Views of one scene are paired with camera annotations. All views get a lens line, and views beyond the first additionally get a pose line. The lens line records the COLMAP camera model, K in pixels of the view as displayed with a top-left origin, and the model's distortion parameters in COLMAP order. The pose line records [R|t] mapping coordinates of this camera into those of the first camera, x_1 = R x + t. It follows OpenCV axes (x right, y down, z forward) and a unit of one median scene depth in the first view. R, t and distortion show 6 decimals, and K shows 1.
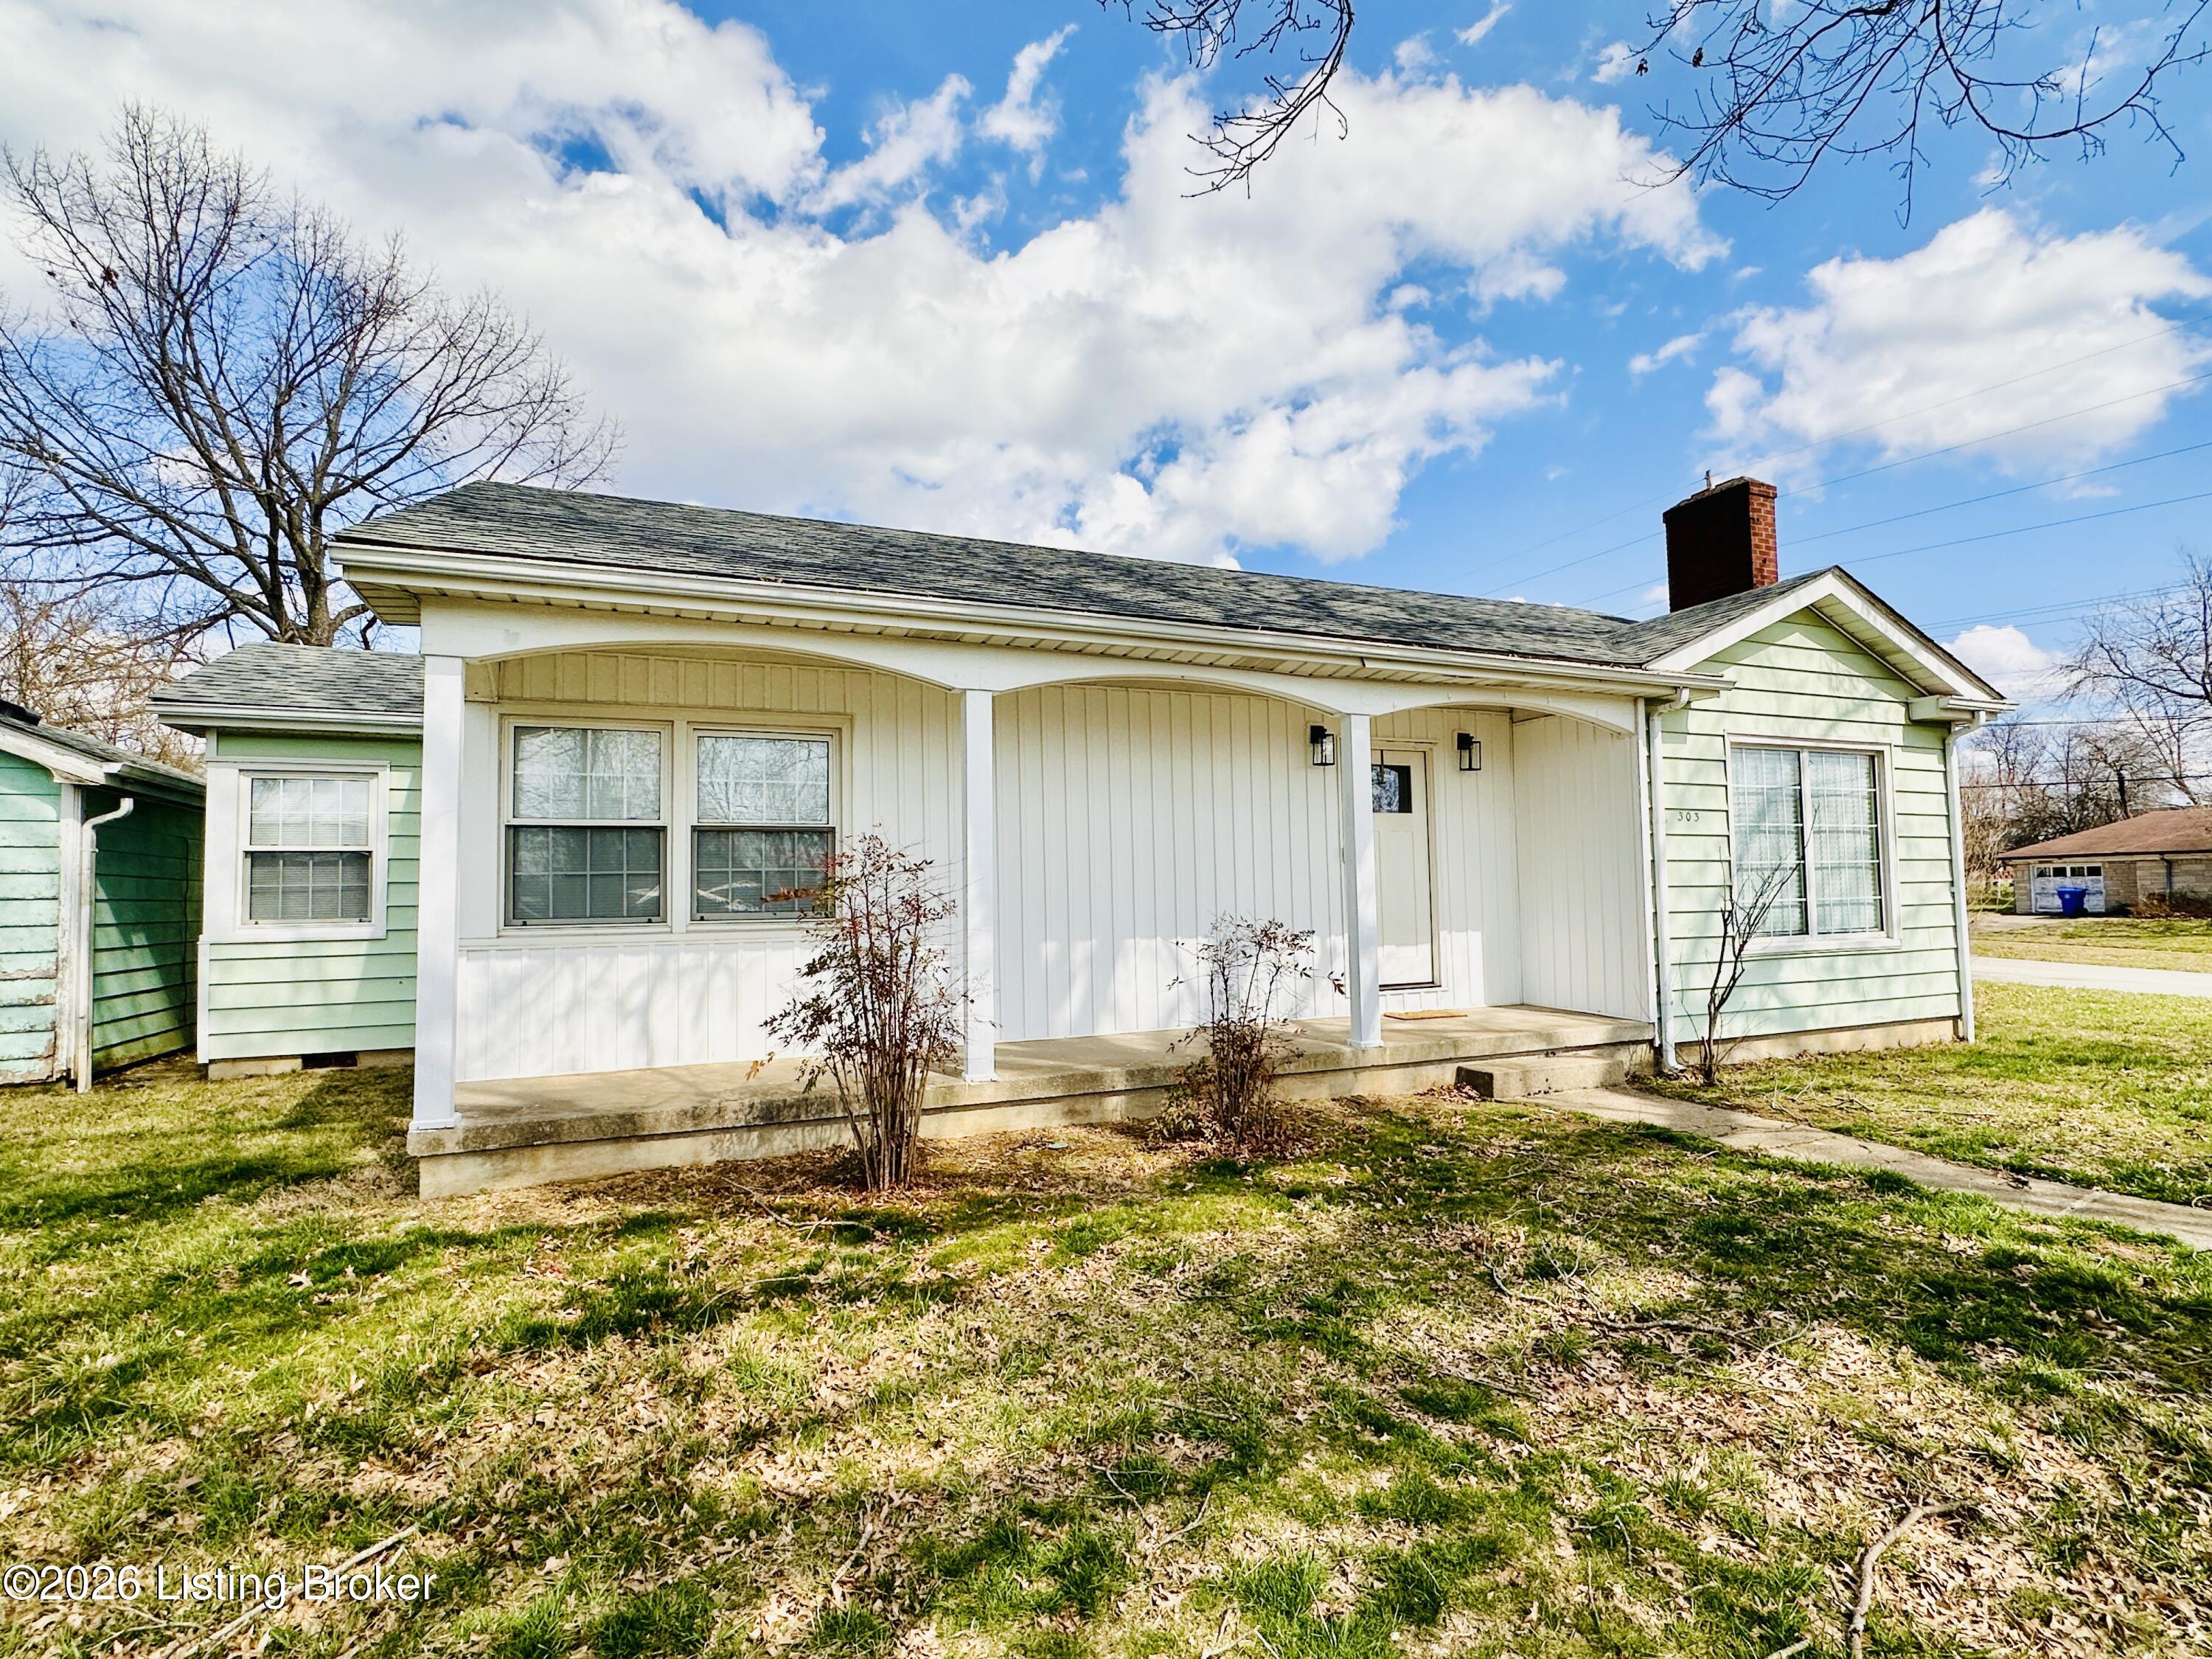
lens RADIAL K [[1099.0, 0, 1106.0], [0, 1099.0, 829.5], [0, 0, 1]] dist [-0.001862, -0.000215]
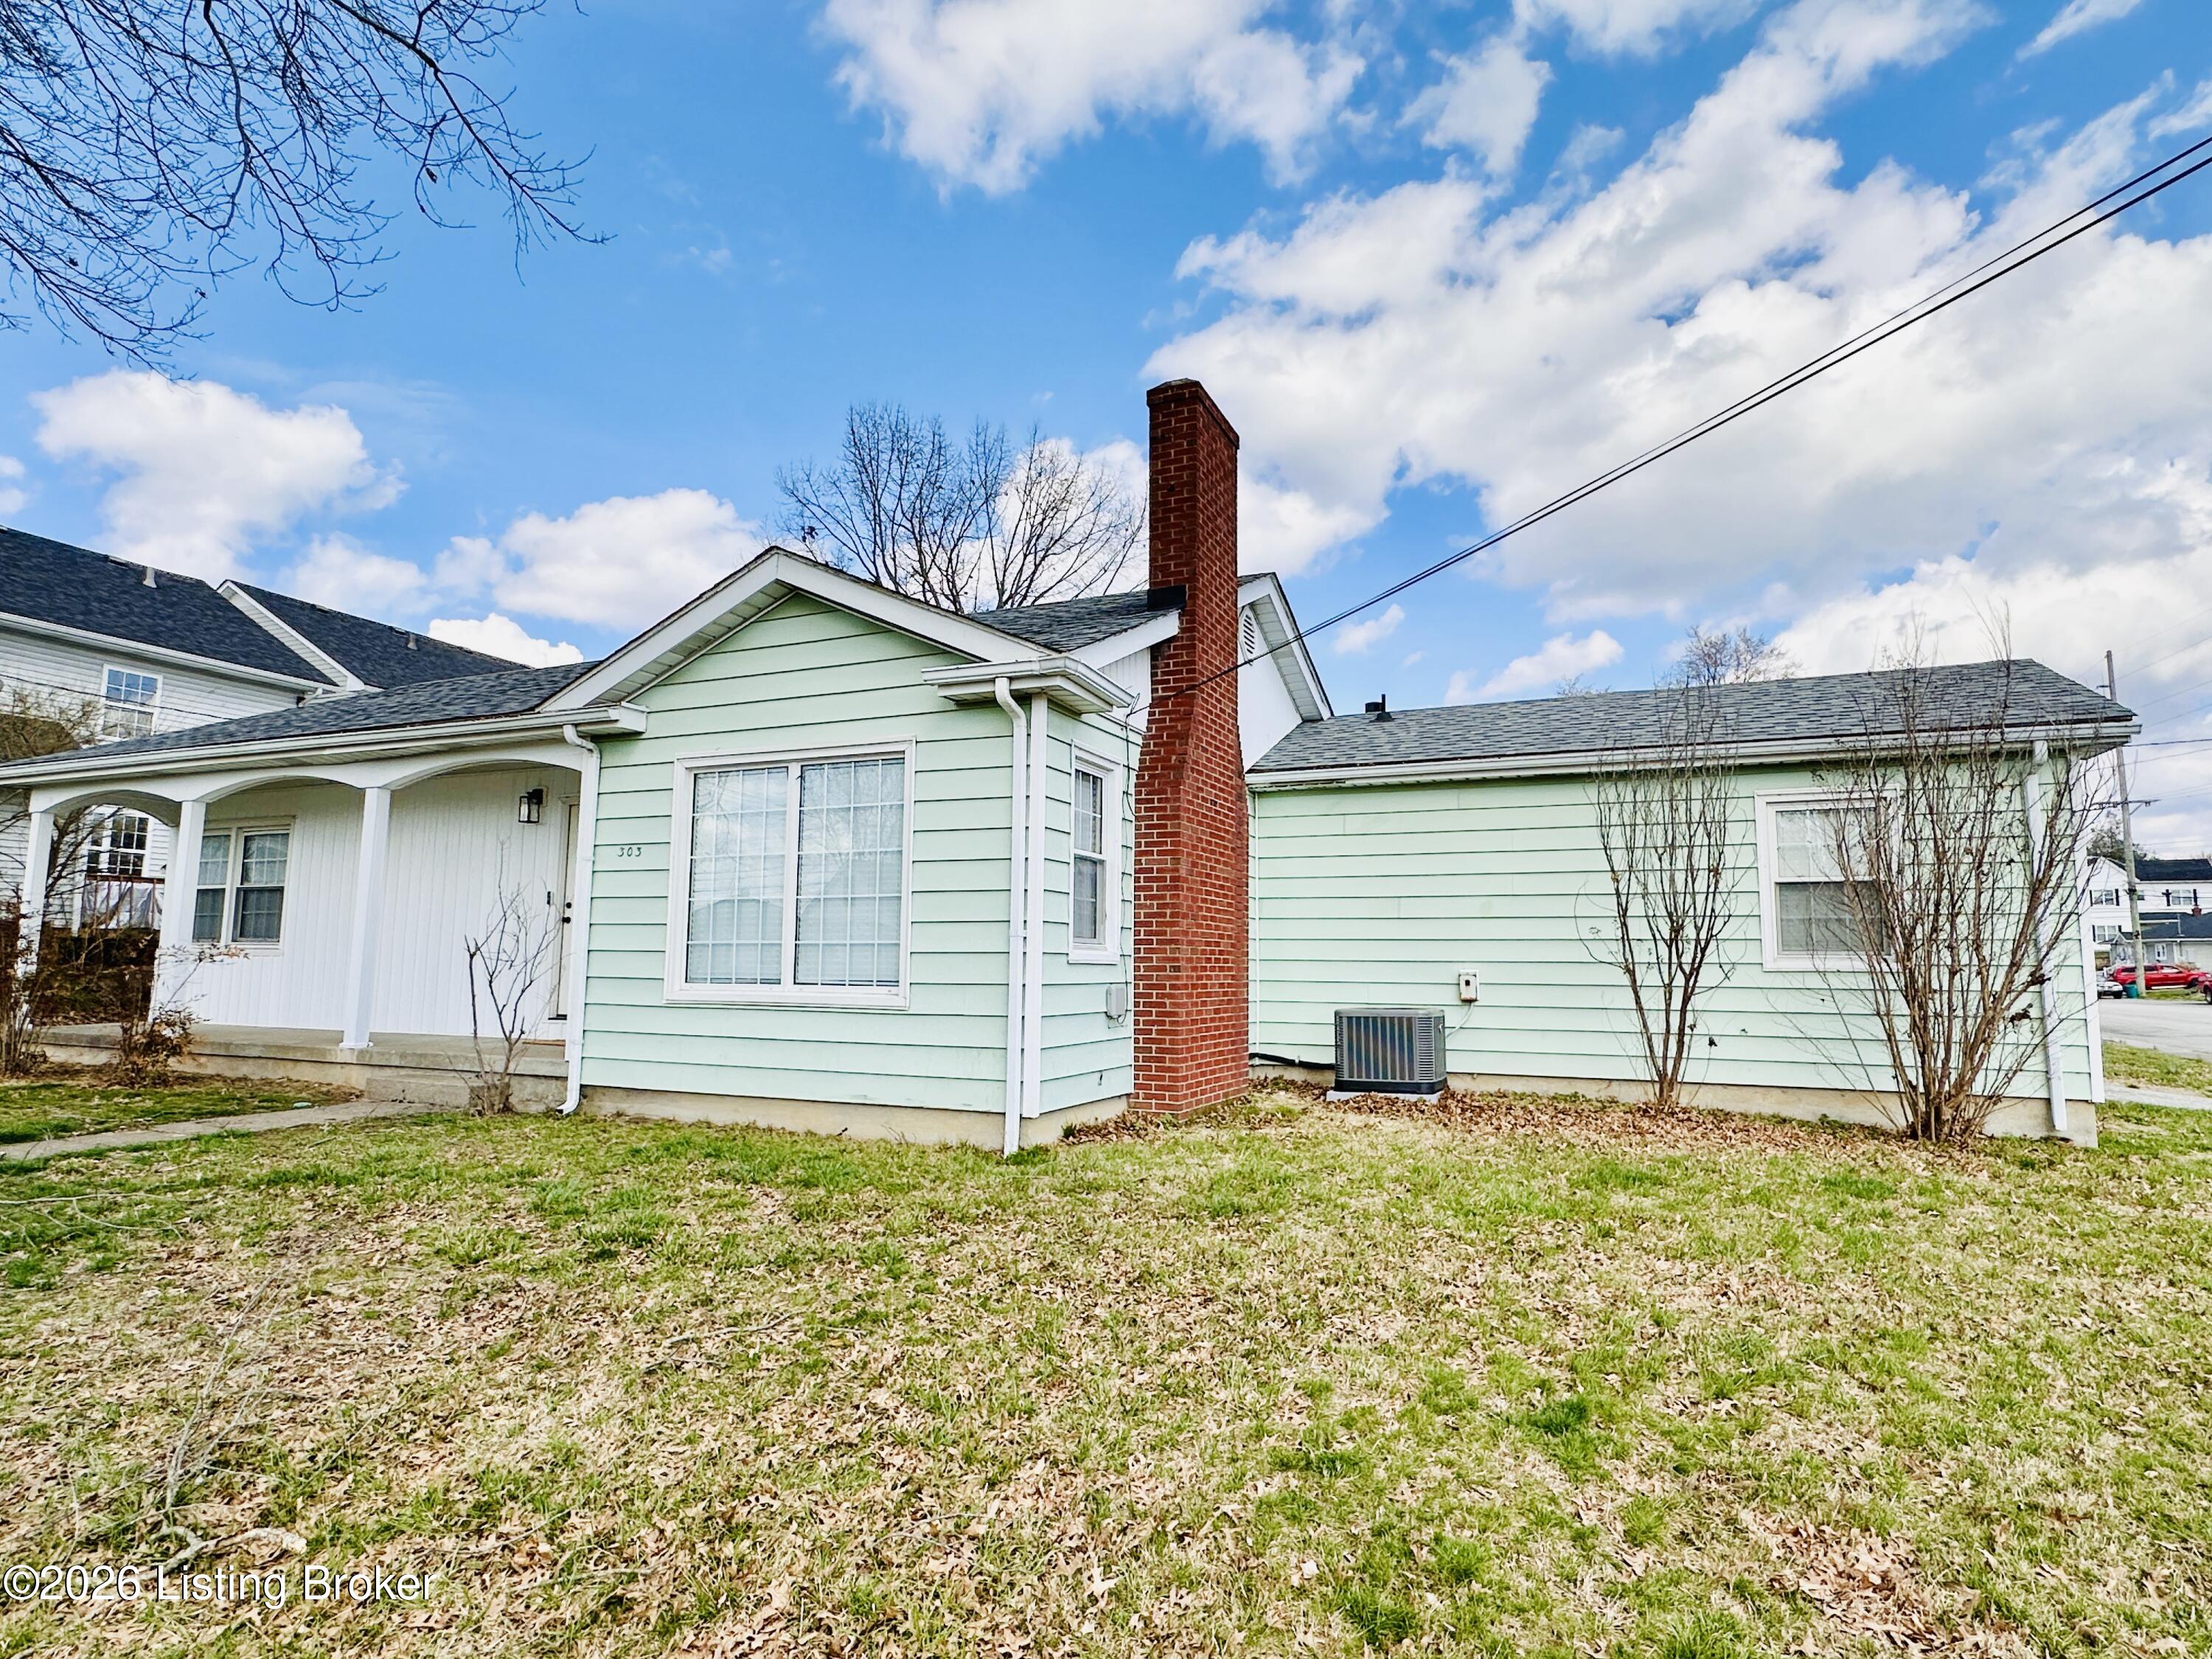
lens RADIAL K [[1206.3, 0, 1106.0], [0, 1206.3, 829.5], [0, 0, 1]] dist [0.000292, 0.000386]
pose [[0.675322, -0.061314, -0.734970, 1.427449], [0.021883, 0.997765, -0.063130, 0.039910], [0.737198, 0.026550, 0.675155, 0.537235]]
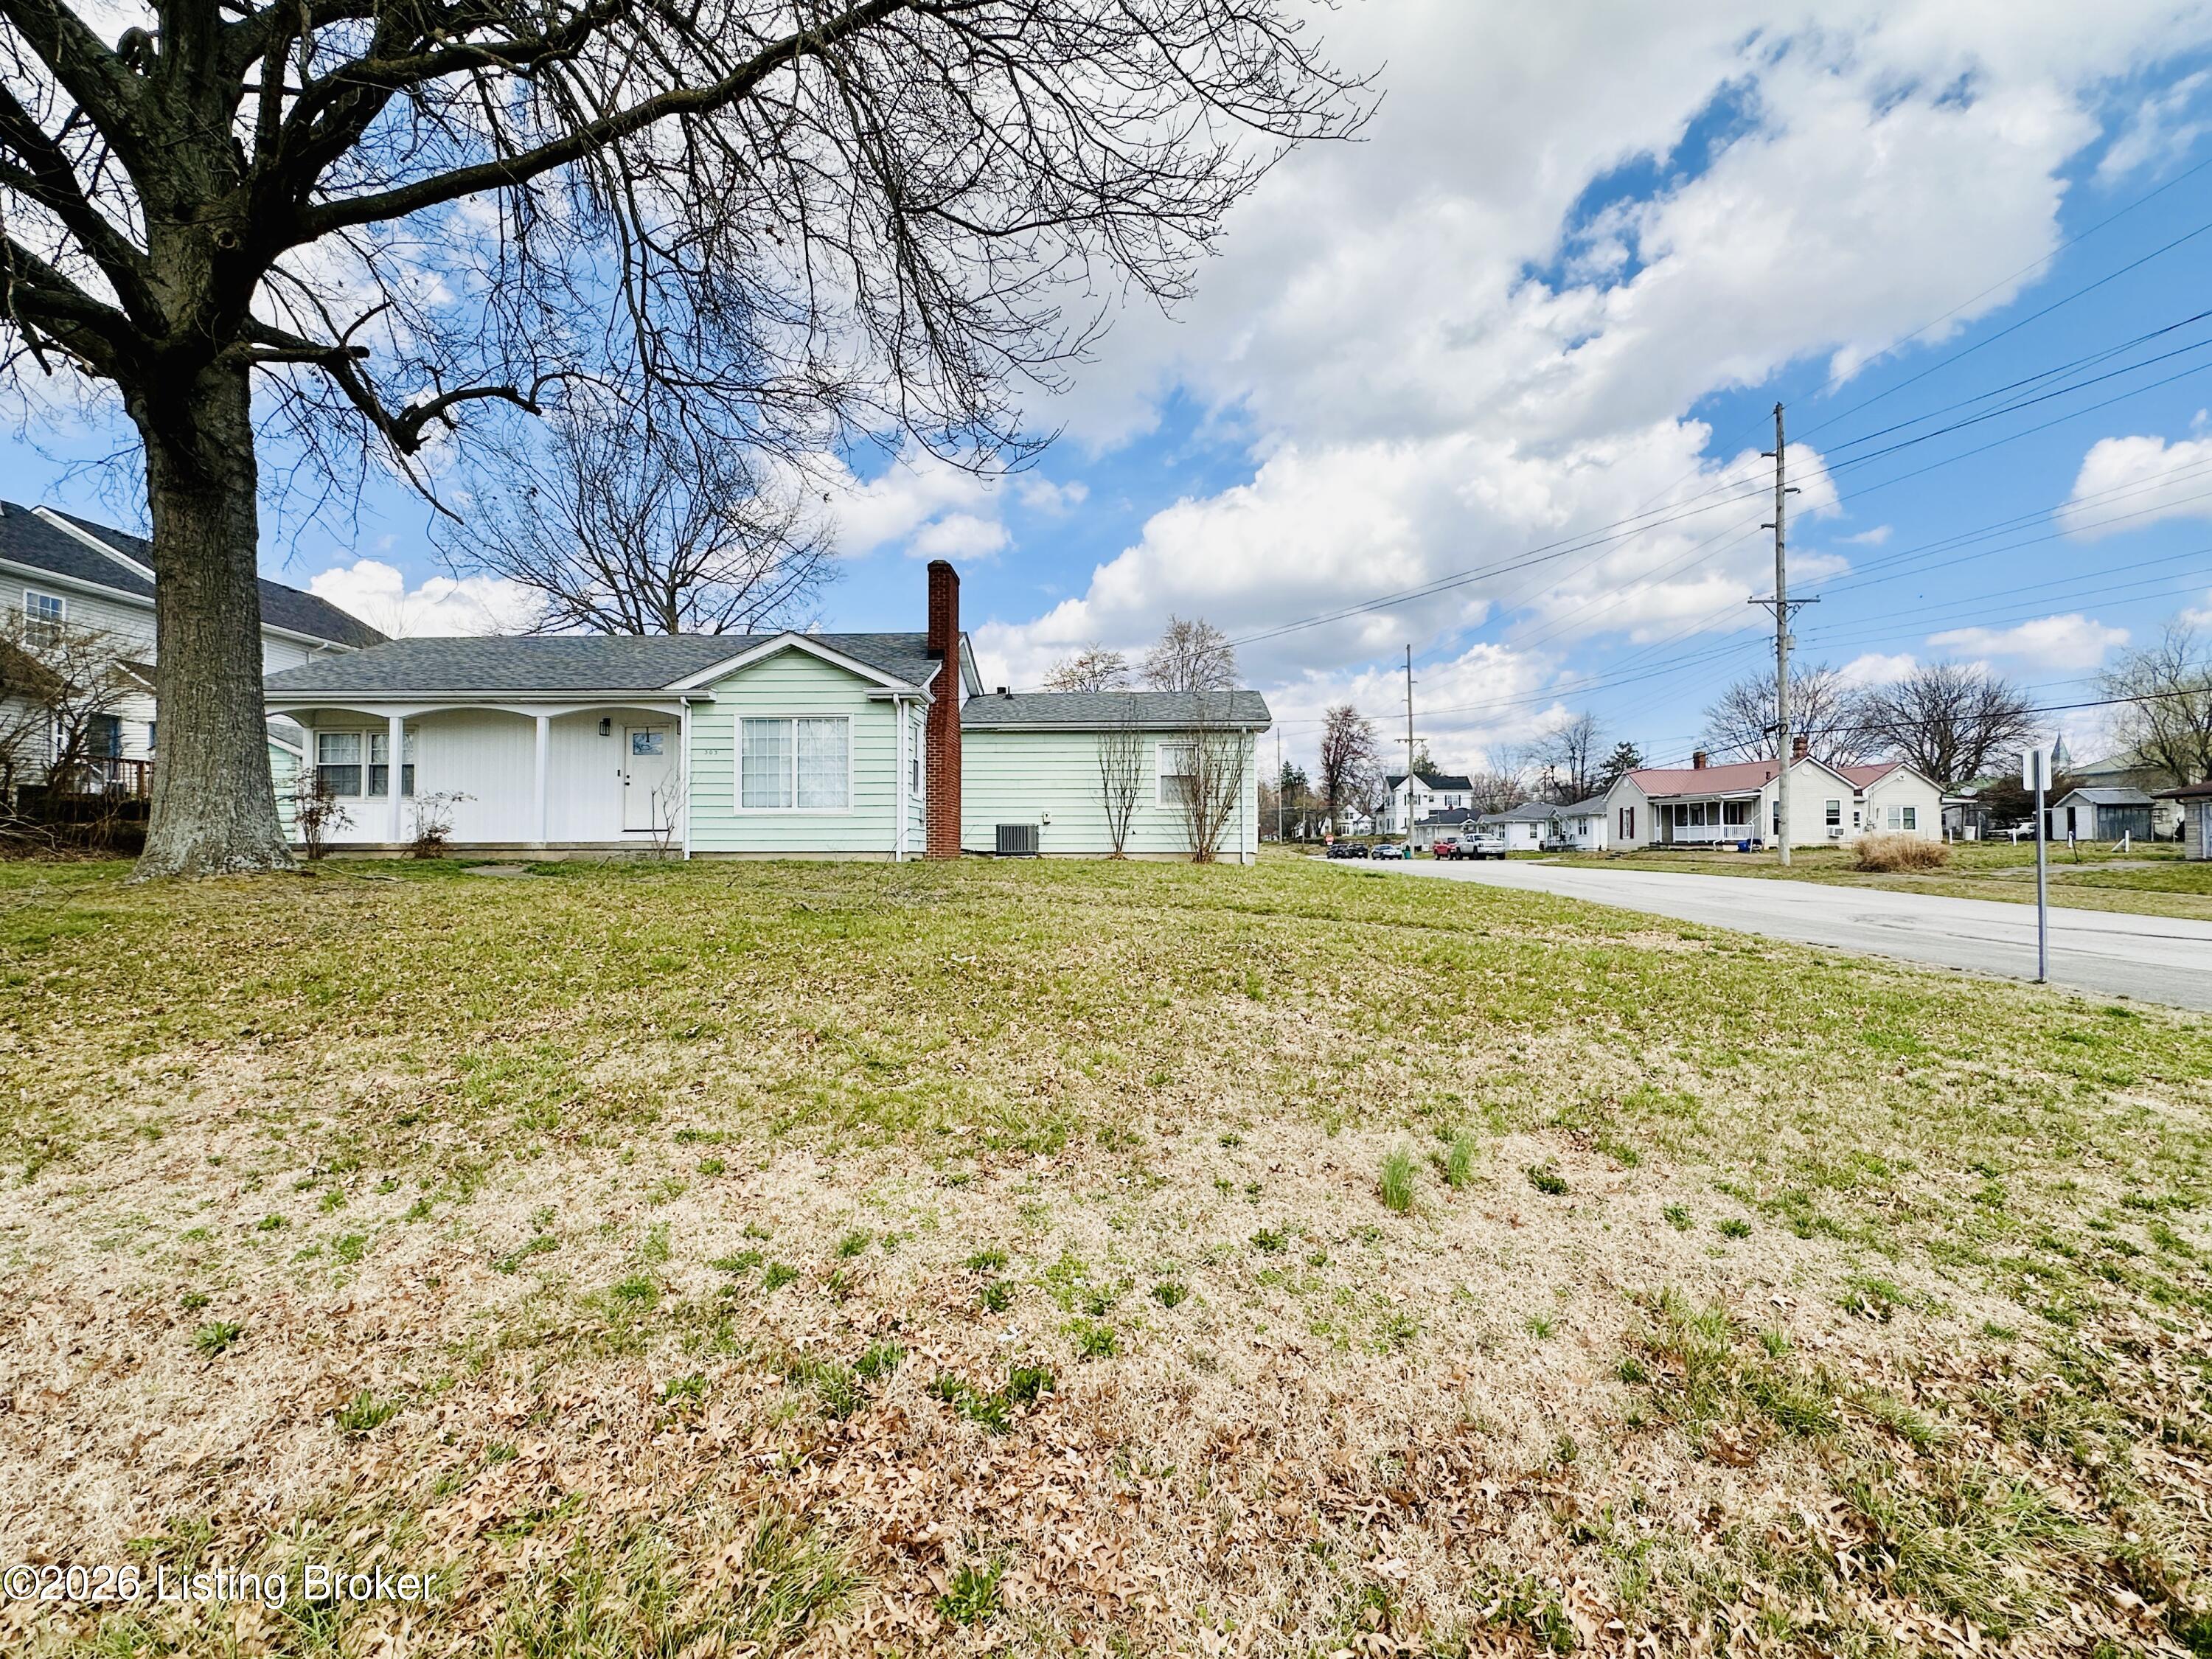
lens RADIAL K [[1025.9, 0, 1108.9], [0, 1025.9, 831.8], [0, 0, 1]] dist [-0.002406, 0.000860]
pose [[0.903959, 0.004229, -0.427599, 1.940164], [0.011756, 0.999327, 0.034735, 0.077275], [0.427458, -0.036426, 0.903301, -0.486196]]
